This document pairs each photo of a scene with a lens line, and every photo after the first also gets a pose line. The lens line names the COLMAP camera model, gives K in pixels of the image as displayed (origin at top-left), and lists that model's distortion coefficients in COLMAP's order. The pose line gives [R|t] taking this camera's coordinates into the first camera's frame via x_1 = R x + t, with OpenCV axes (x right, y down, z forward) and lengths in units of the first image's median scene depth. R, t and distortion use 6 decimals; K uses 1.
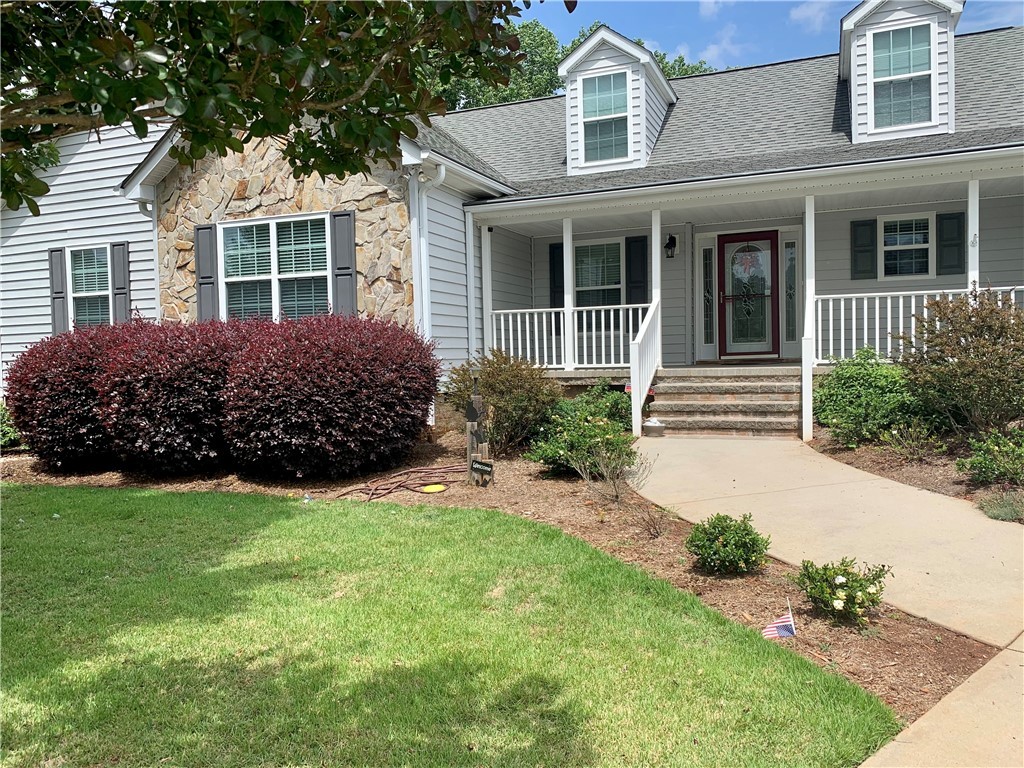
lens RADIAL K [[779.8, 0, 505.7], [0, 779.8, 377.4], [0, 0, 1]] dist [0.041631, -0.020901]
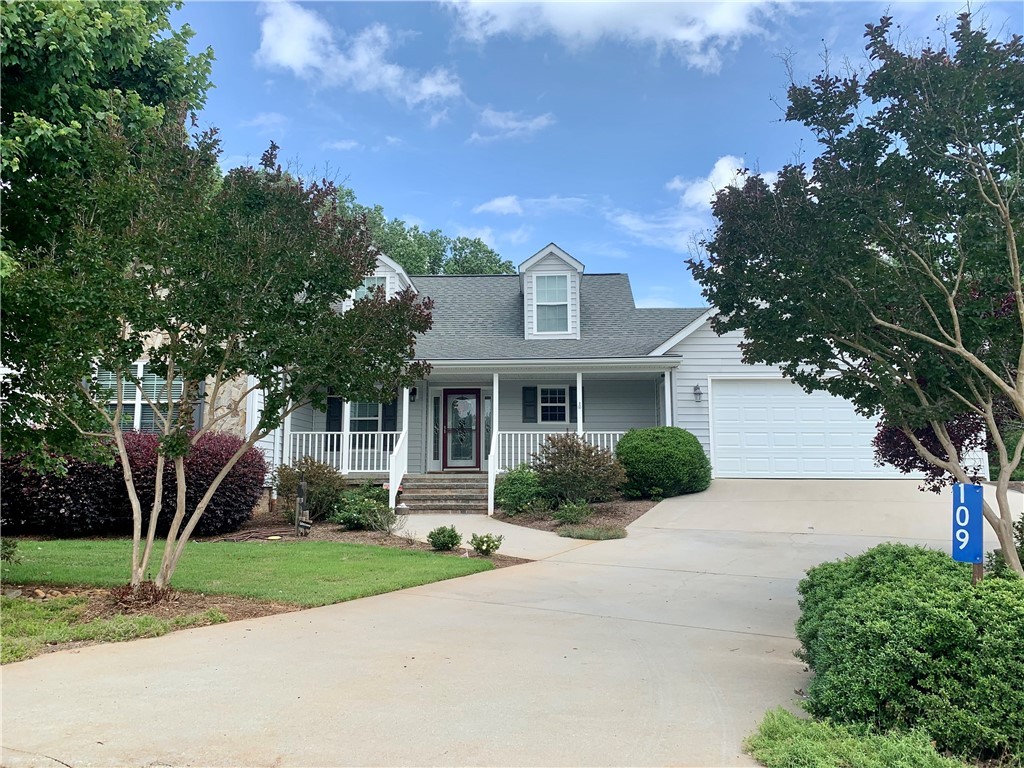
lens RADIAL K [[779.8, 0, 515.7], [0, 779.8, 379.6], [0, 0, 1]] dist [0.041631, -0.020901]
pose [[0.935422, 0.067067, 0.347114, -0.150904], [-0.011319, 0.987019, -0.160202, 0.050833], [-0.353352, 0.145927, 0.924039, -0.544313]]
